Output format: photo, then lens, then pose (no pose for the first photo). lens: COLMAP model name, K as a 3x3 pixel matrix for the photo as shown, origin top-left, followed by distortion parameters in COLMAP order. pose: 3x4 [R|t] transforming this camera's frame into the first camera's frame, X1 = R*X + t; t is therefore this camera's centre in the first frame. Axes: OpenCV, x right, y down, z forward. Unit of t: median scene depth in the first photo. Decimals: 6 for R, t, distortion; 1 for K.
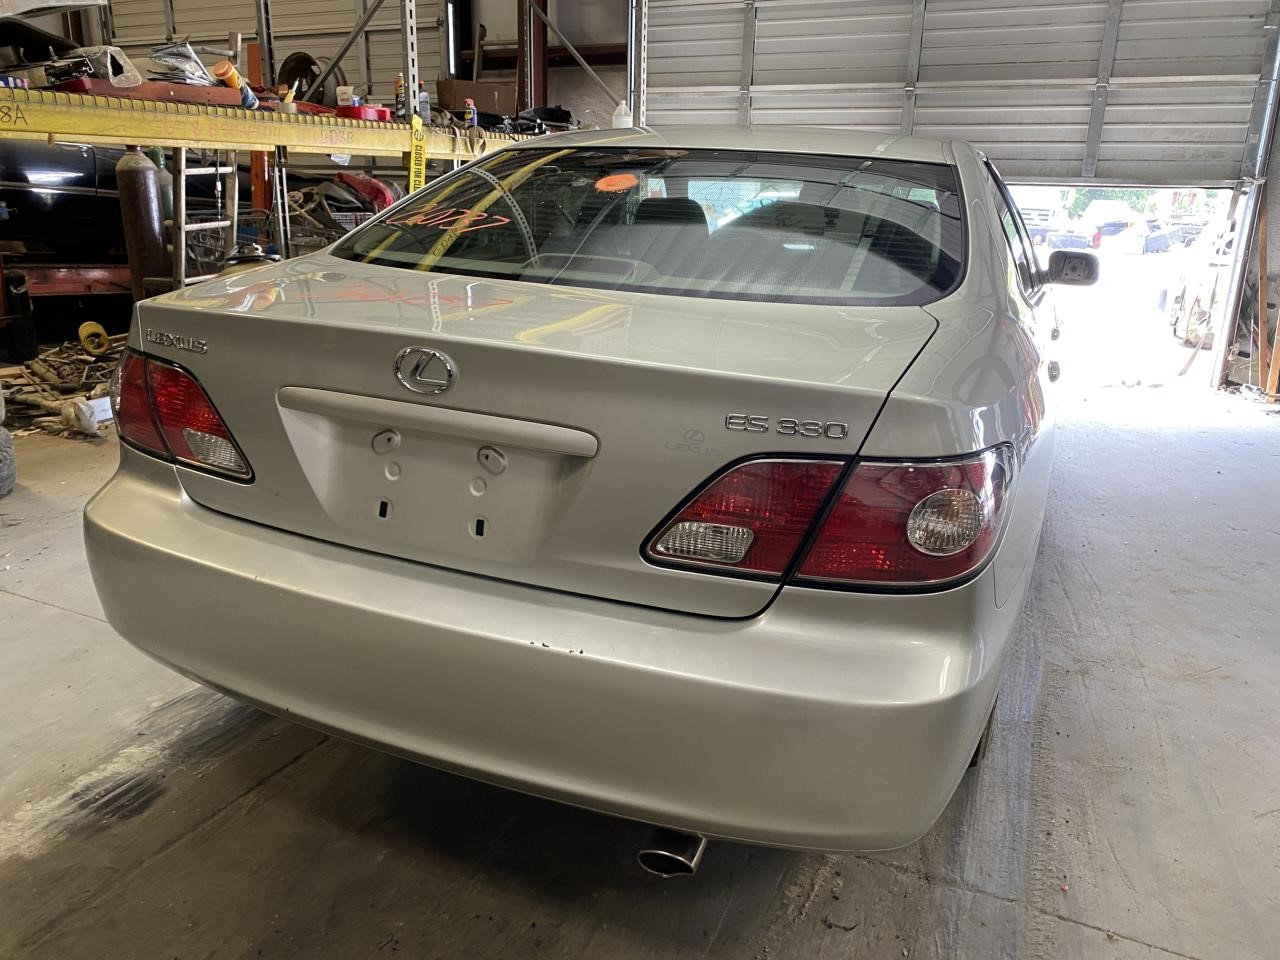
lens RADIAL K [[1001.6, 0, 640.0], [0, 1001.6, 480.0], [0, 0, 1]] dist [0.005311, -0.005390]
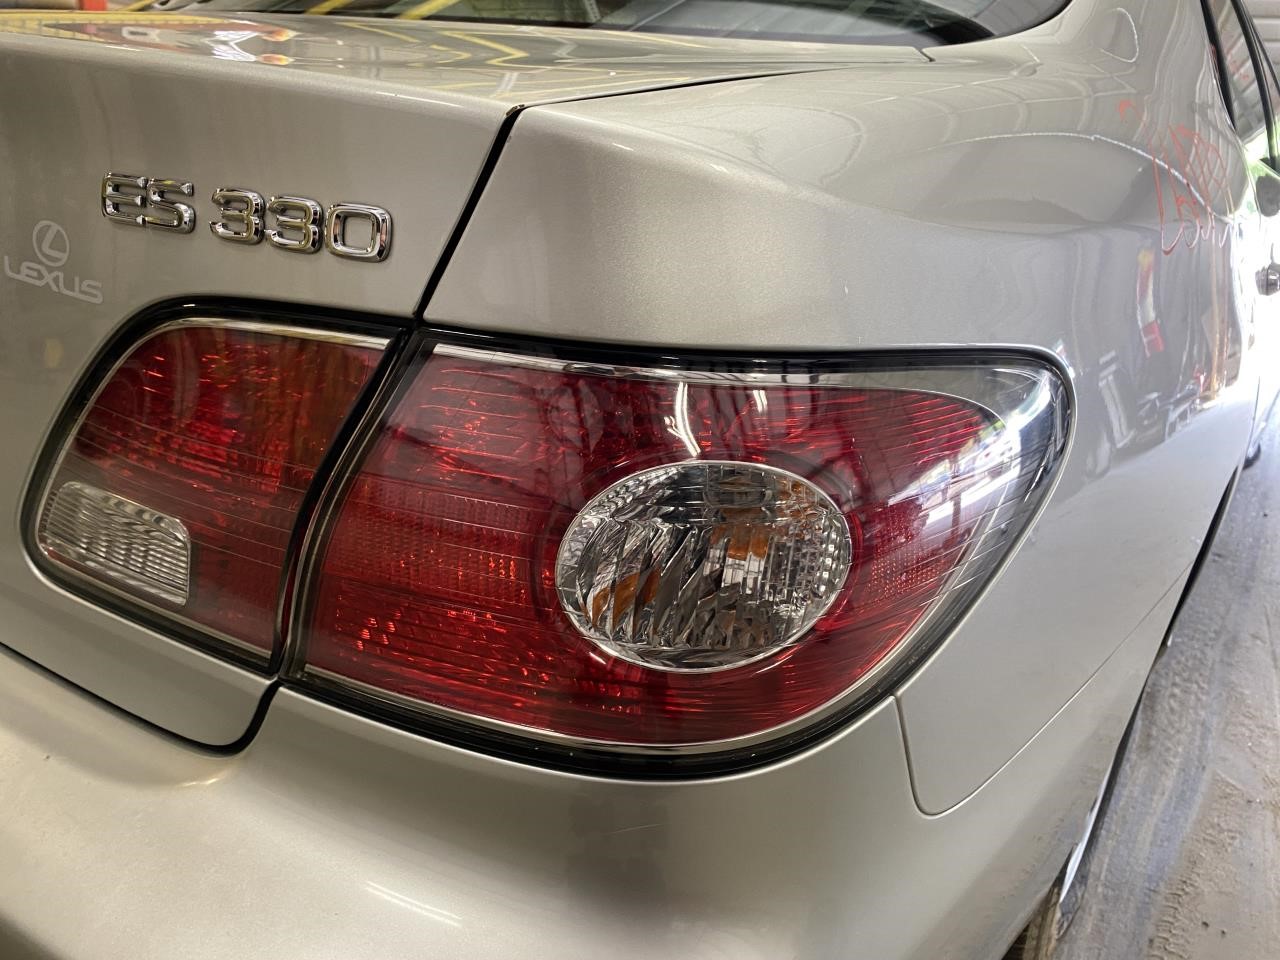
lens RADIAL K [[1001.6, 0, 640.0], [0, 1001.6, 480.0], [0, 0, 1]] dist [0.005311, -0.005390]
pose [[0.974827, 0.106913, -0.195655, 0.137499], [-0.097196, 0.993536, 0.058638, -0.000318], [0.200660, -0.038145, 0.978918, 0.283464]]
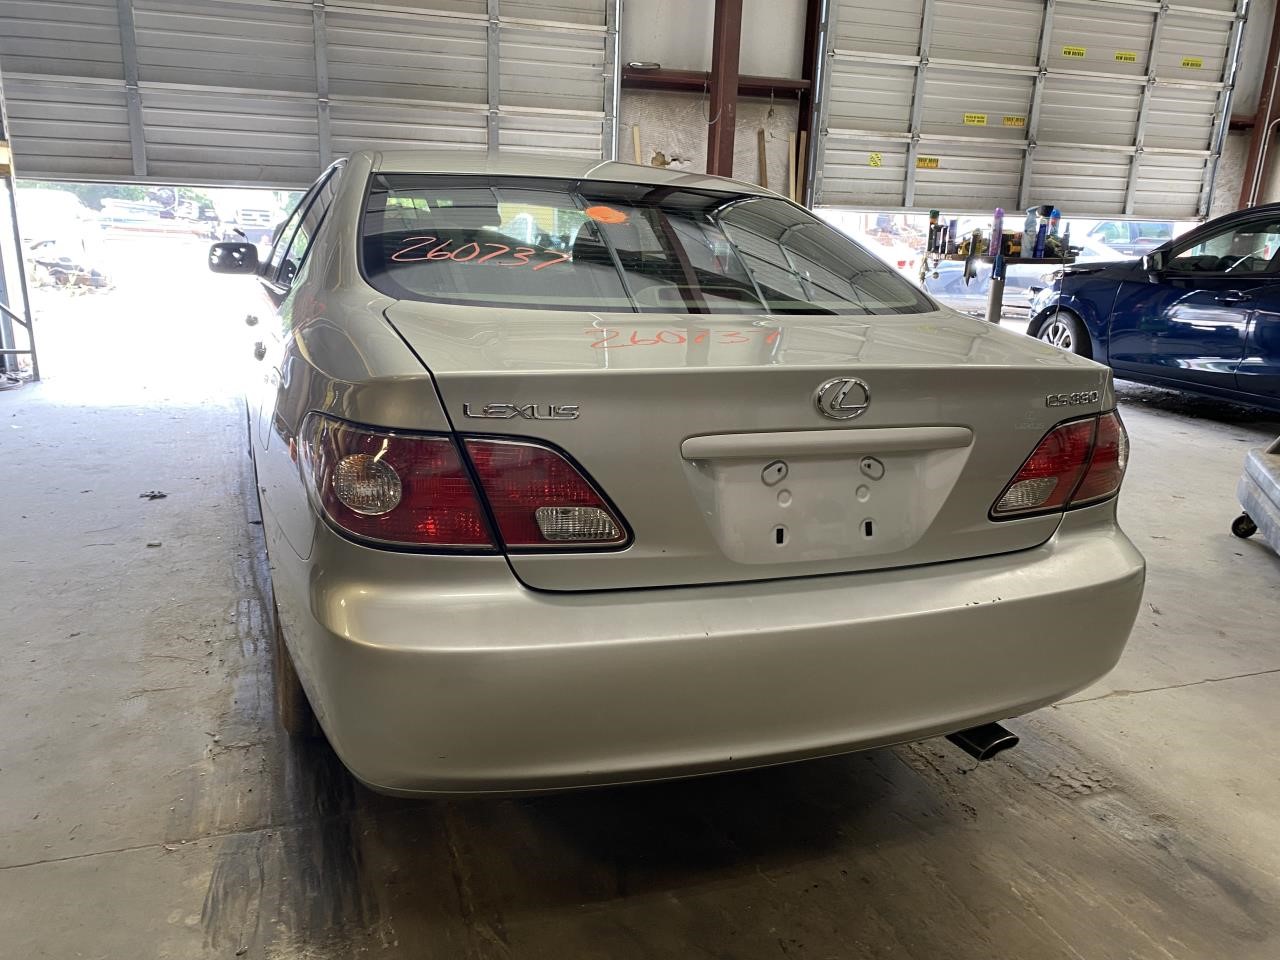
lens RADIAL K [[977.6, 0, 640.0], [0, 977.6, 480.0], [0, 0, 1]] dist [0.007263, 0.000909]
pose [[0.708170, -0.188230, 0.680489, -0.500125], [0.184254, 0.979679, 0.079241, -0.065212], [-0.681576, 0.069267, 0.728461, 0.170063]]
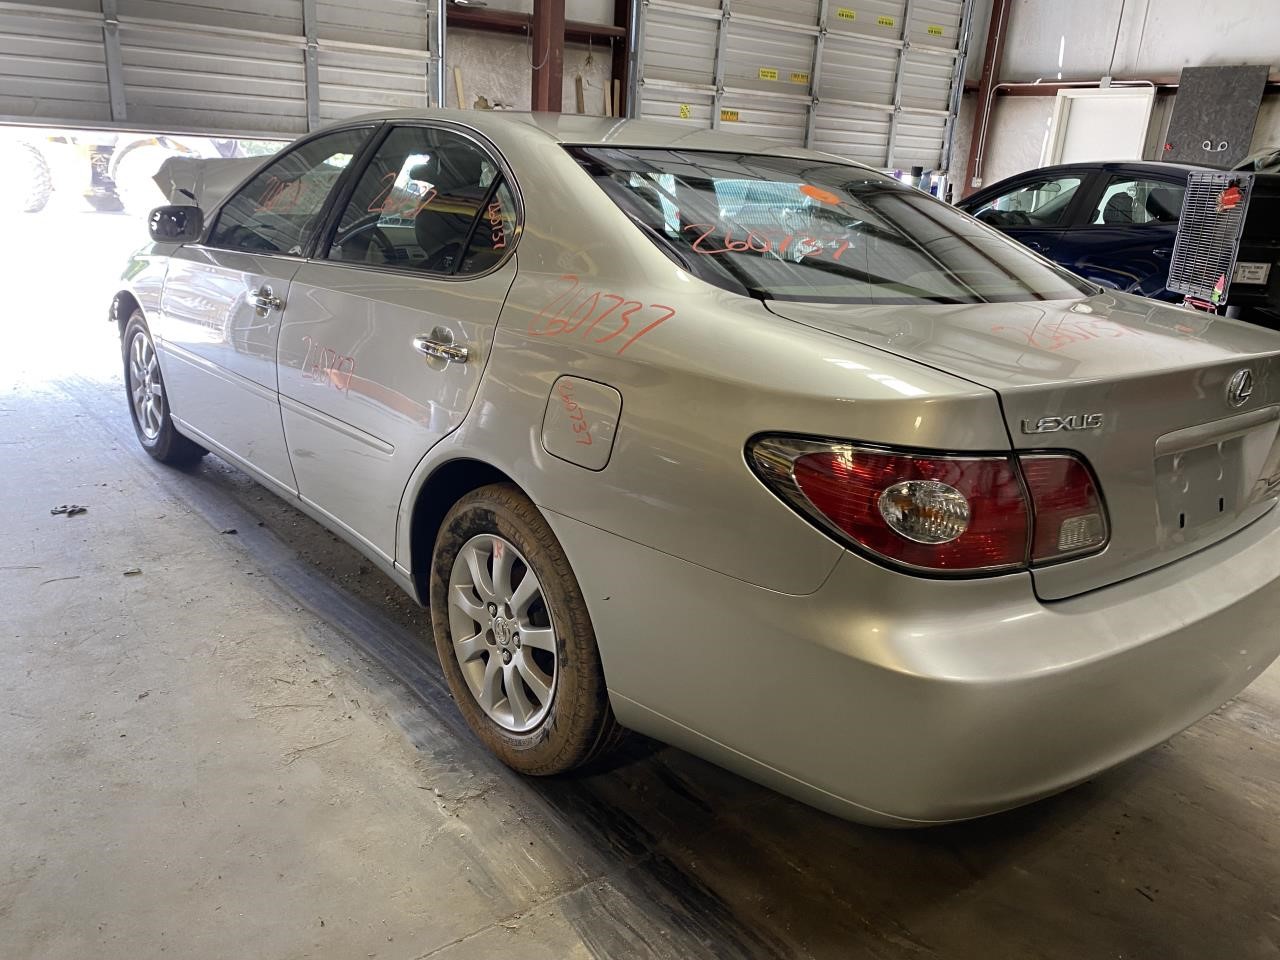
lens RADIAL K [[971.8, 0, 640.6], [0, 971.8, 472.0], [0, 0, 1]] dist [0.009252, -0.000885]
pose [[0.458377, -0.270073, 0.846730, -0.671592], [0.213496, 0.958275, 0.190075, -0.163038], [-0.862734, 0.093648, 0.496910, 0.451370]]
